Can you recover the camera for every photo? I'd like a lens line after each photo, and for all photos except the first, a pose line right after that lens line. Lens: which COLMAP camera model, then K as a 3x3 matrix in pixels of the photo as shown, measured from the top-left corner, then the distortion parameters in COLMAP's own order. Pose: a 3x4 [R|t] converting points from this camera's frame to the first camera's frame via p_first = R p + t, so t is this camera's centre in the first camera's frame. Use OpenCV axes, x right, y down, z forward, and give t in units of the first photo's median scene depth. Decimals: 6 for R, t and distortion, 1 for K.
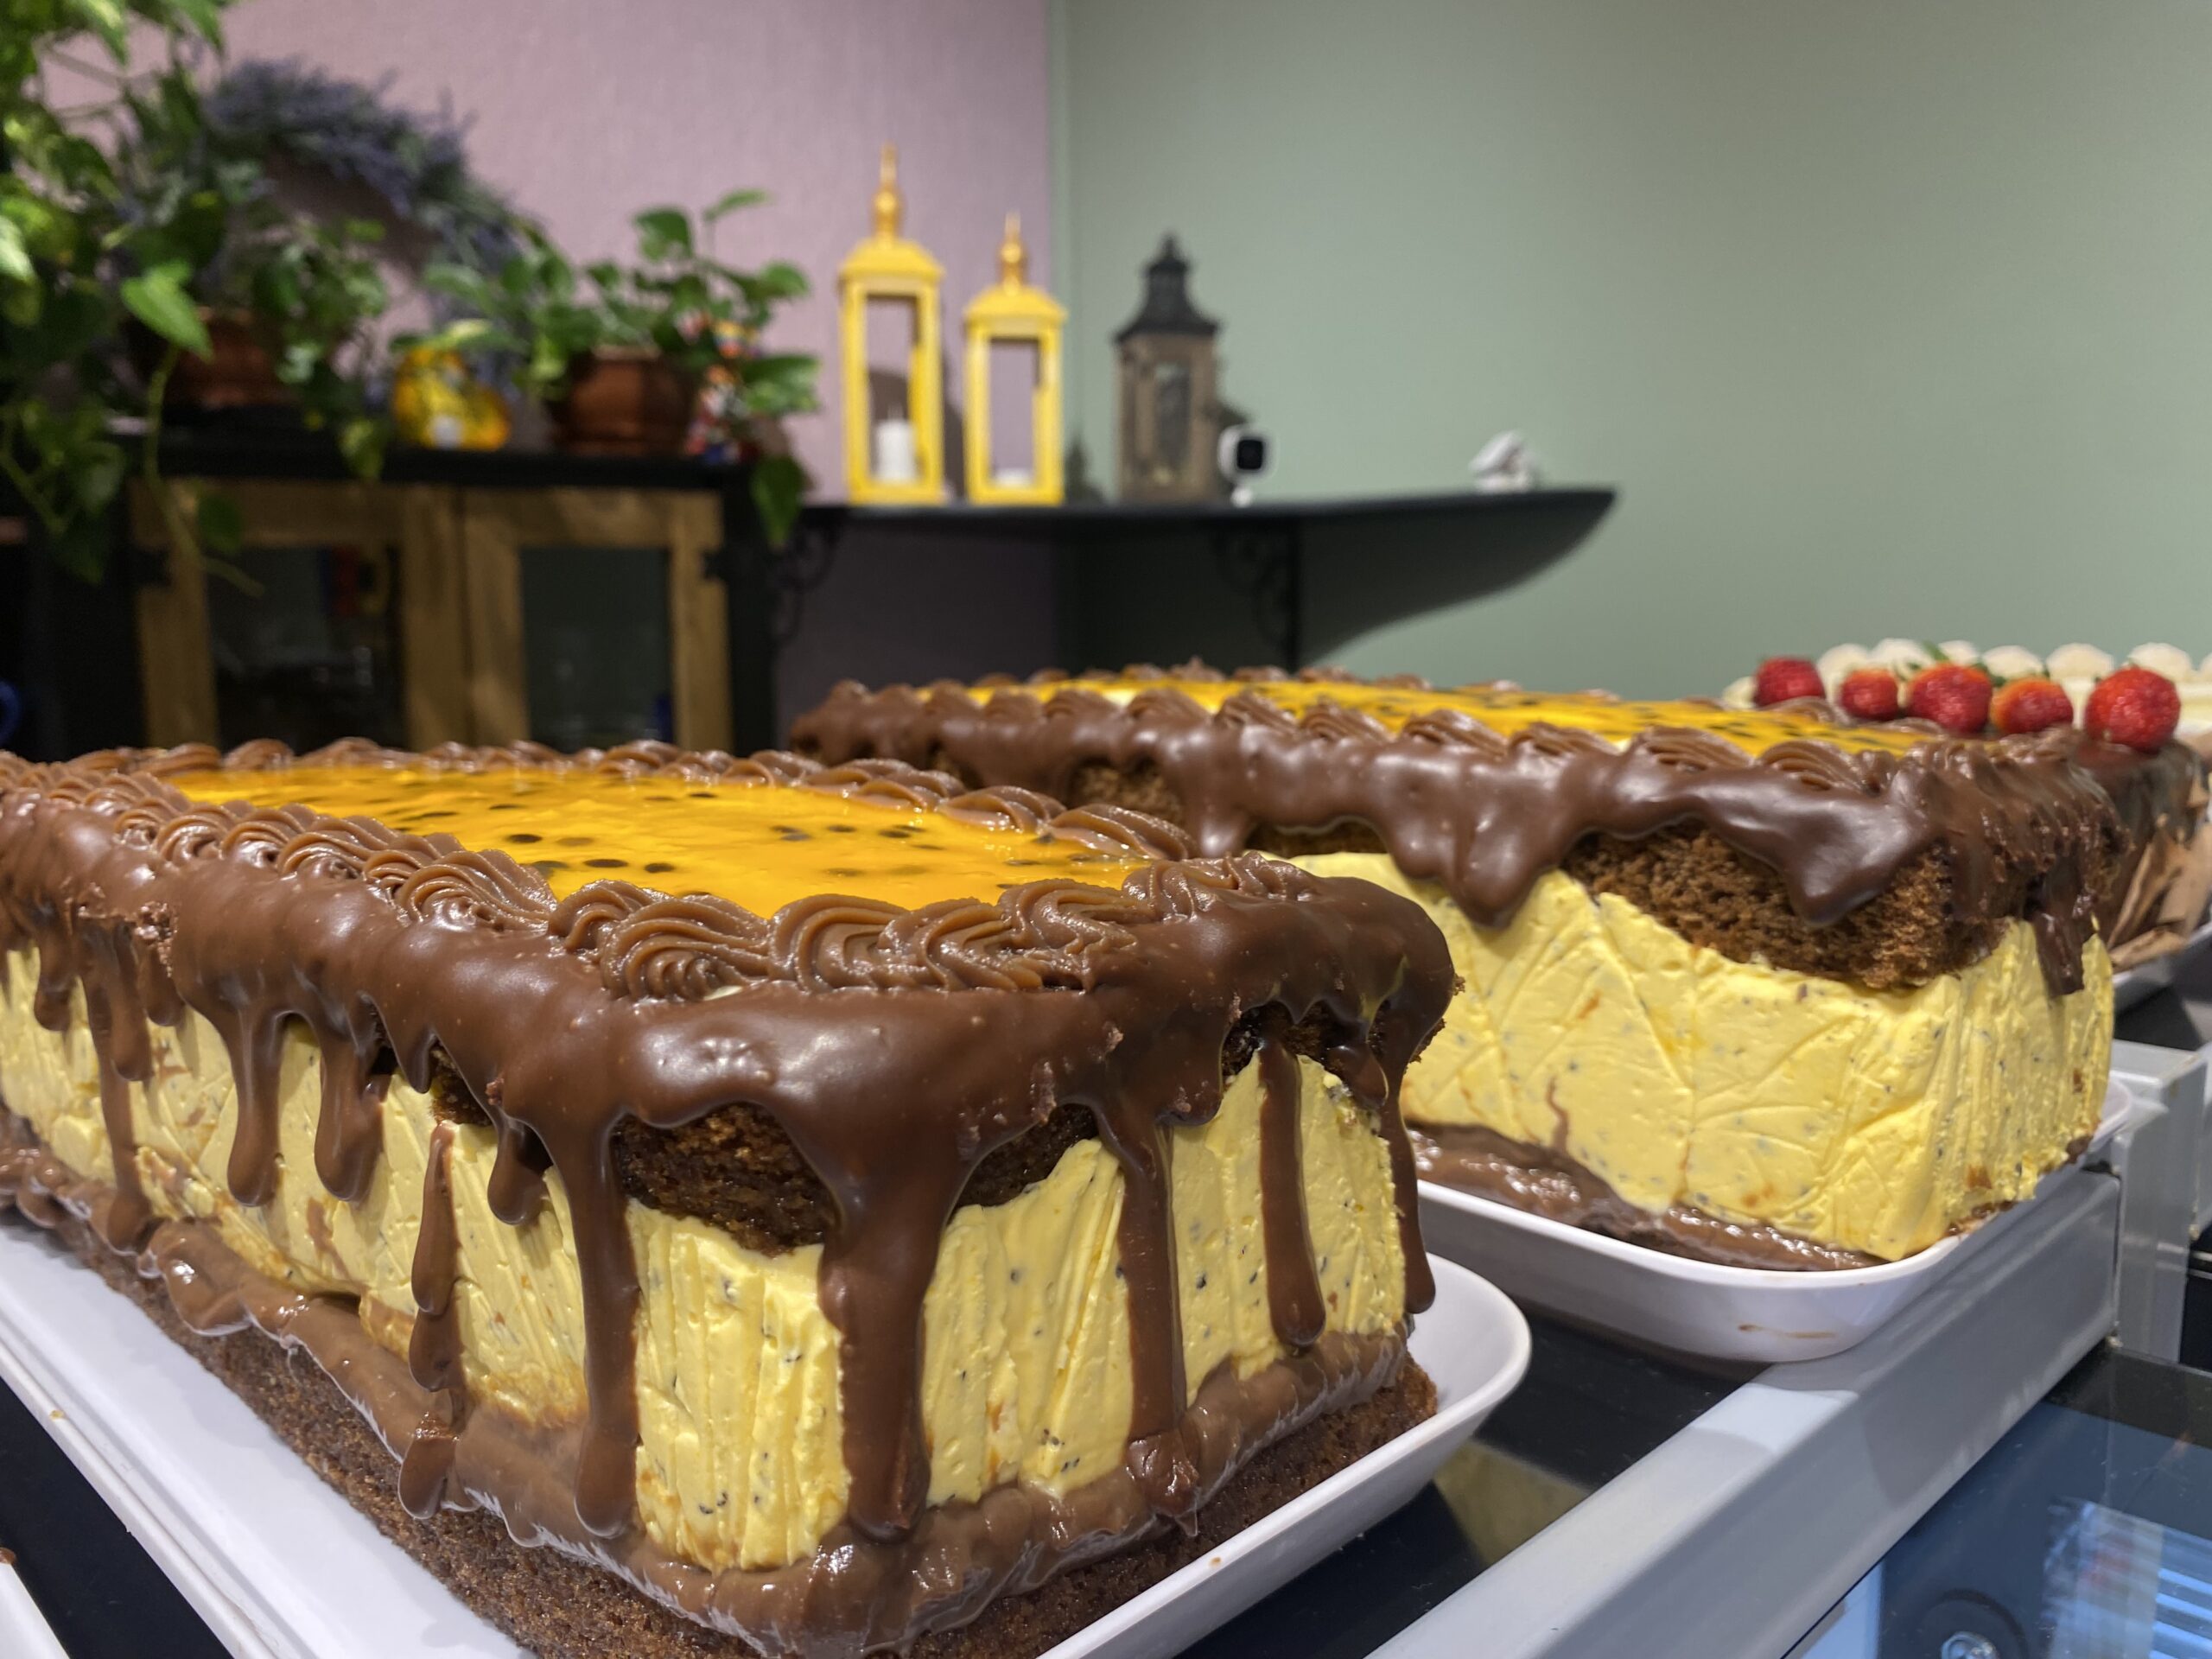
lens RADIAL K [[1670.1, 0, 1106.0], [0, 1670.1, 829.5], [0, 0, 1]] dist [0.049445, -0.225104]
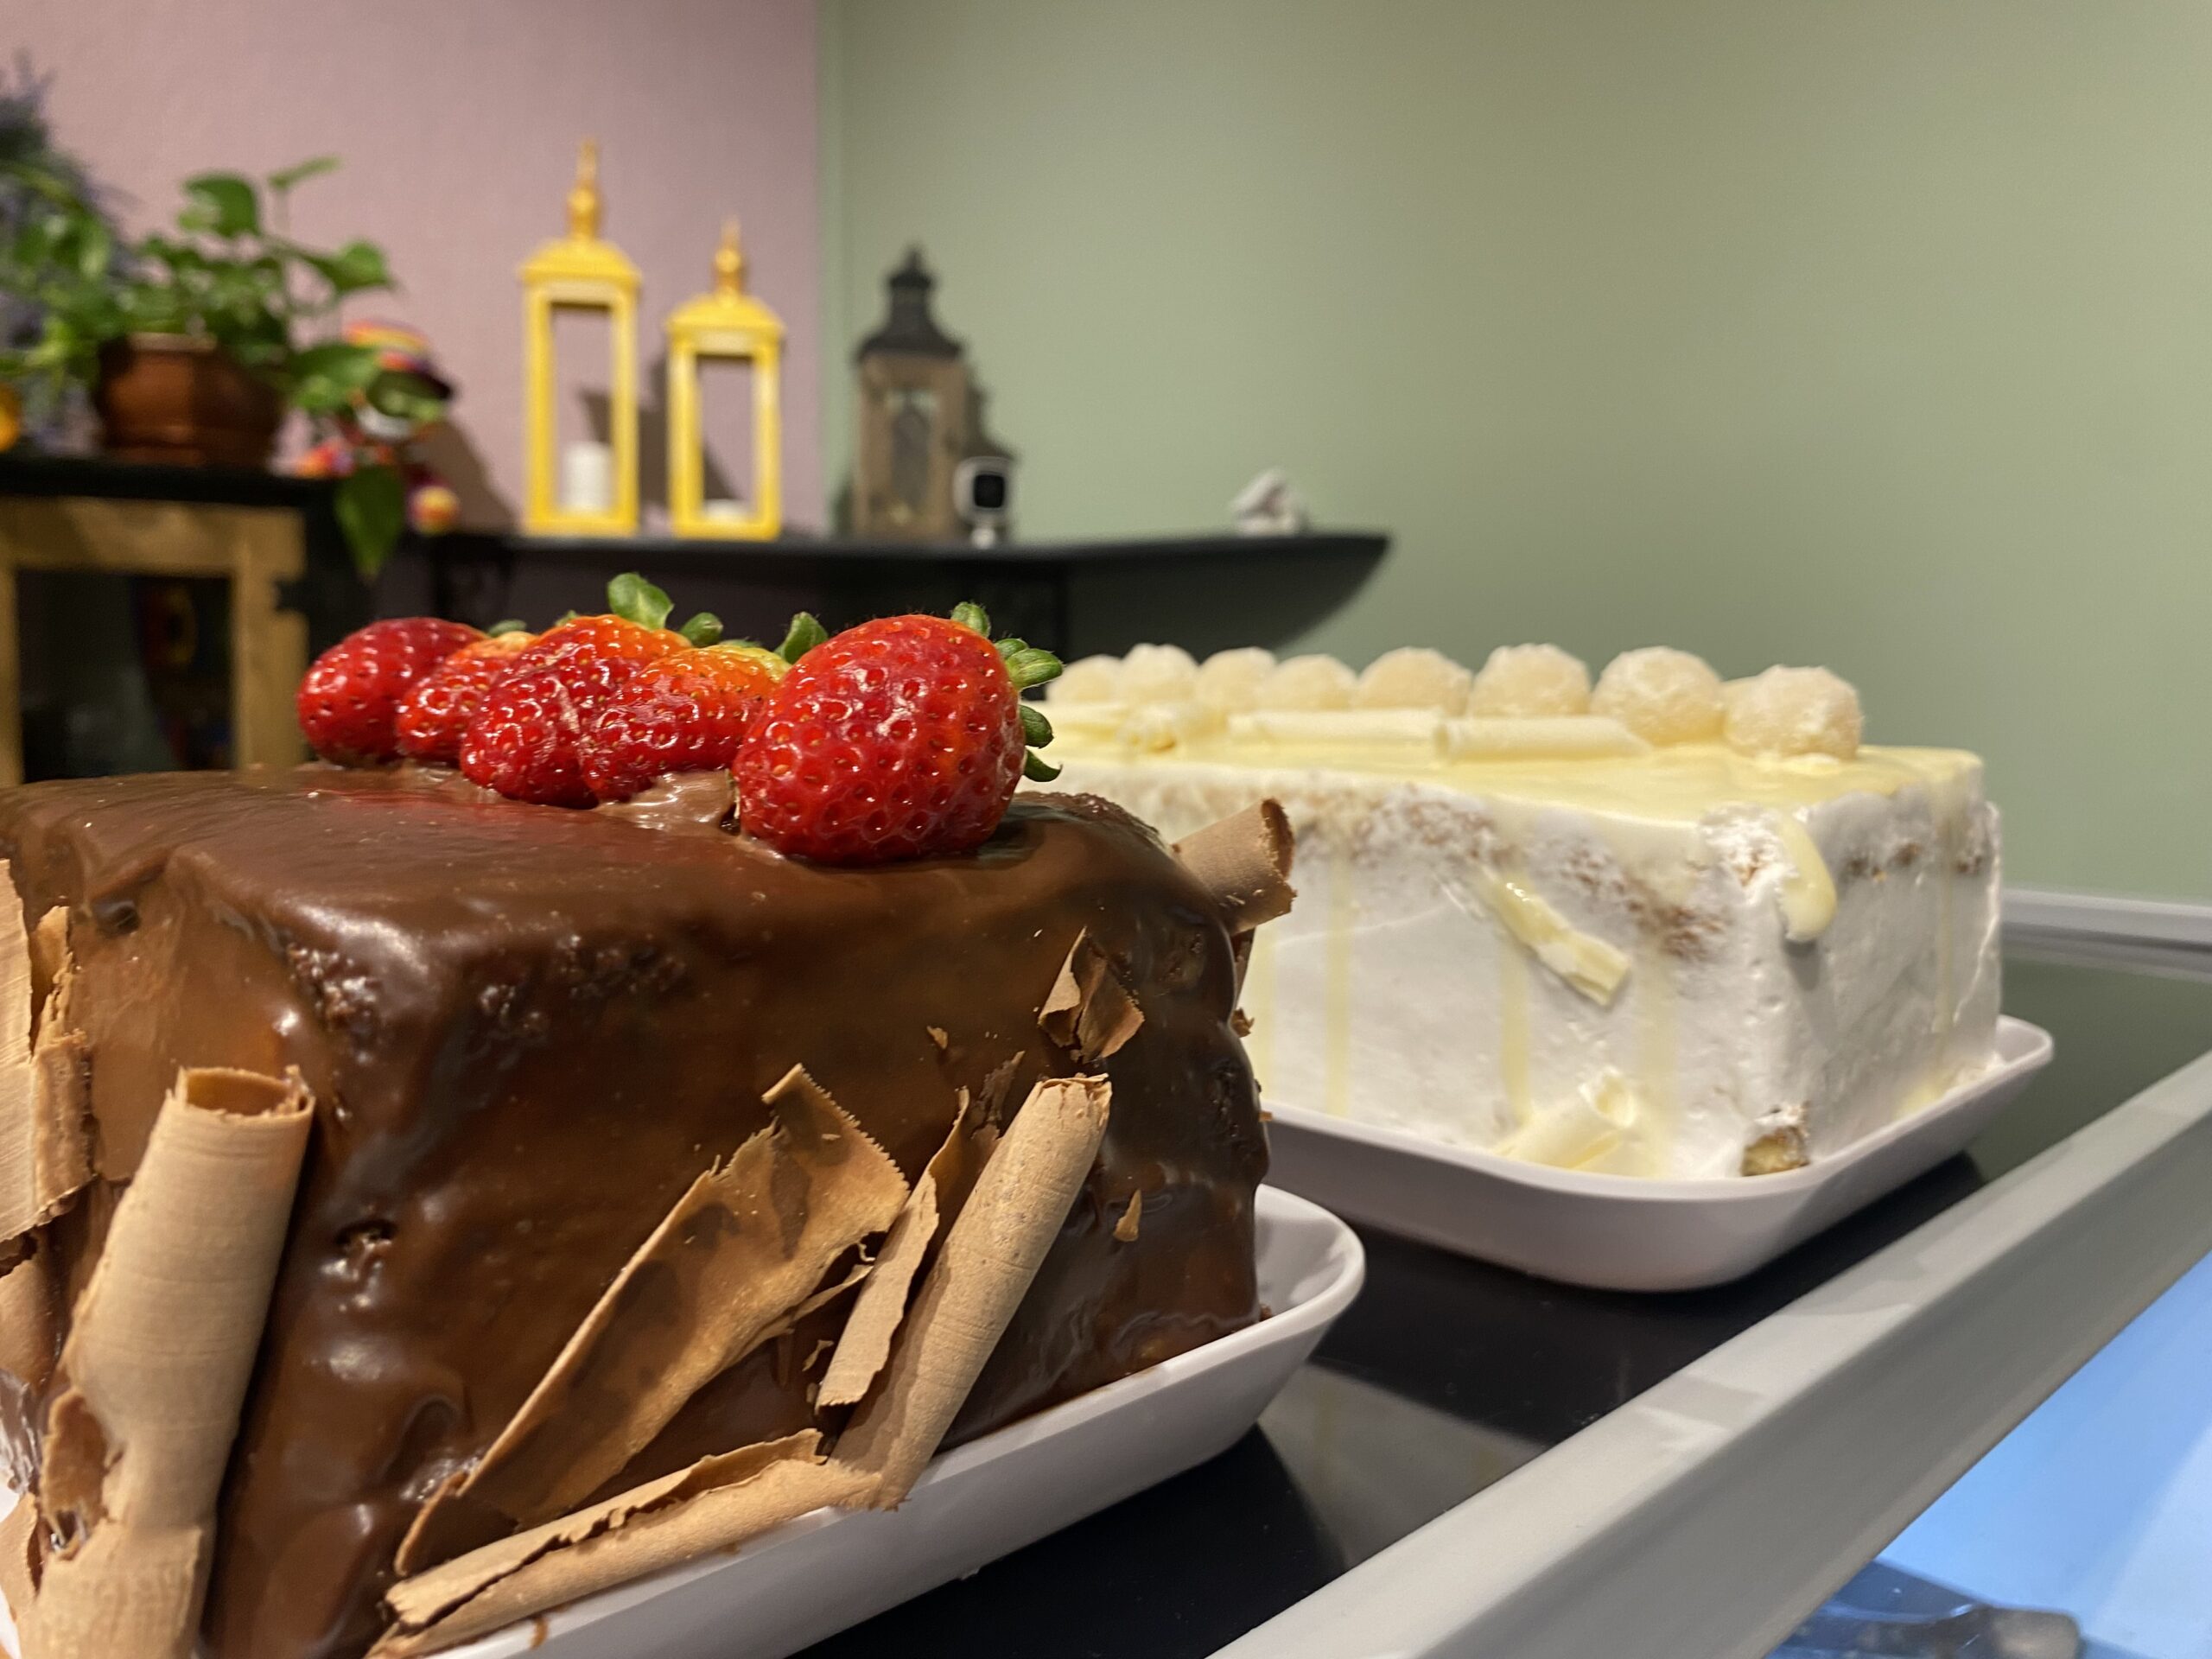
lens RADIAL K [[1674.5, 0, 1106.0], [0, 1674.5, 829.5], [0, 0, 1]] dist [0.001352, -0.052749]
pose [[0.999817, 0.018141, 0.006069, 0.153683], [-0.017811, 0.998557, -0.050671, -0.004964], [-0.006980, 0.050553, 0.998697, 0.145896]]
